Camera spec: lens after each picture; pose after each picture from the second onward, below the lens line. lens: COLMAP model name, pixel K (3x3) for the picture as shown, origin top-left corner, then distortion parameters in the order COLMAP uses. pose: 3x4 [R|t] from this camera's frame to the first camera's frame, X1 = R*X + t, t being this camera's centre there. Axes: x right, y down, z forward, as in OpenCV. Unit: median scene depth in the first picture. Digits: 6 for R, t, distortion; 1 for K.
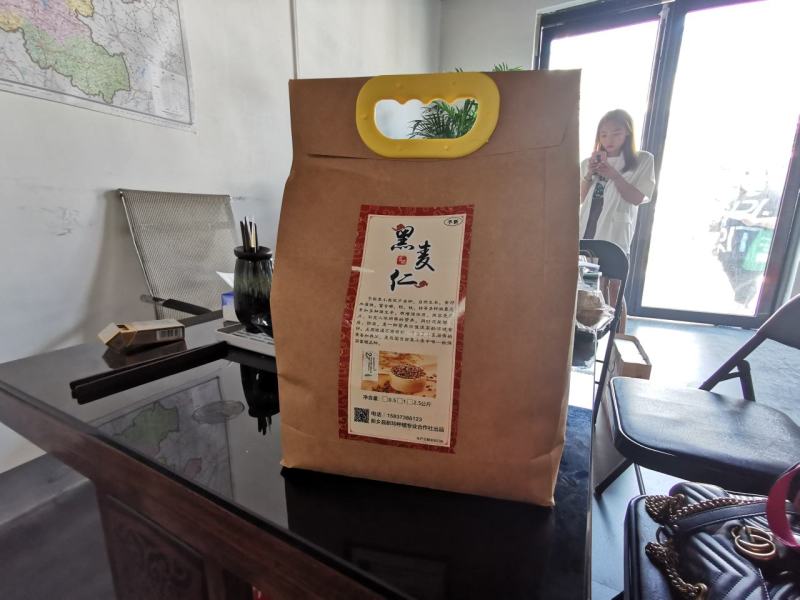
lens RADIAL K [[355.0, 0, 400.0], [0, 355.0, 300.0], [0, 0, 1]] dist [0.003354, 0.000900]
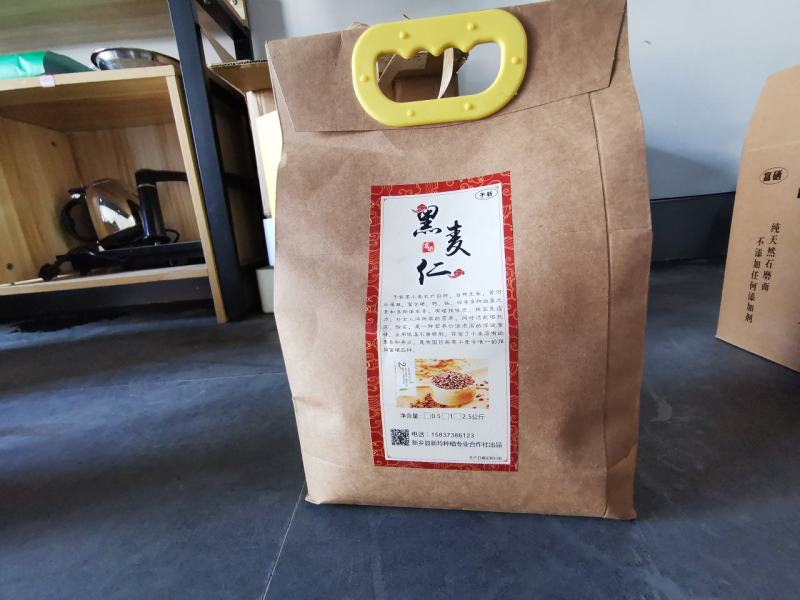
lens RADIAL K [[355.0, 0, 400.0], [0, 355.0, 300.0], [0, 0, 1]] dist [0.003354, 0.000900]
pose [[0.994549, -0.103111, 0.015528, -0.089489], [0.102748, 0.994452, 0.022559, -0.015233], [-0.017768, -0.020841, 0.999625, 0.175550]]
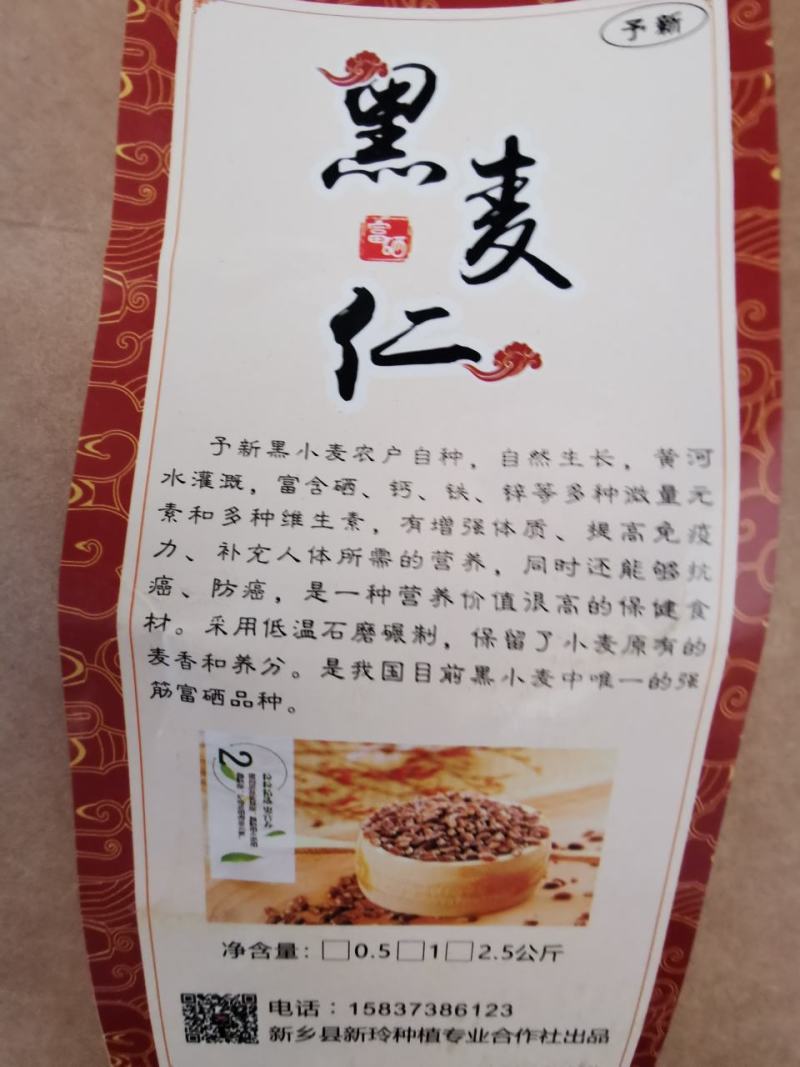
lens RADIAL K [[473.5, 0, 400.0], [0, 473.5, 533.5], [0, 0, 1]] dist [0.003354, 0.000900]
pose [[0.977337, -0.052472, 0.205083, -0.048981], [0.022926, 0.989331, 0.143871, 0.007249], [-0.210444, -0.135909, 0.968113, 0.758810]]
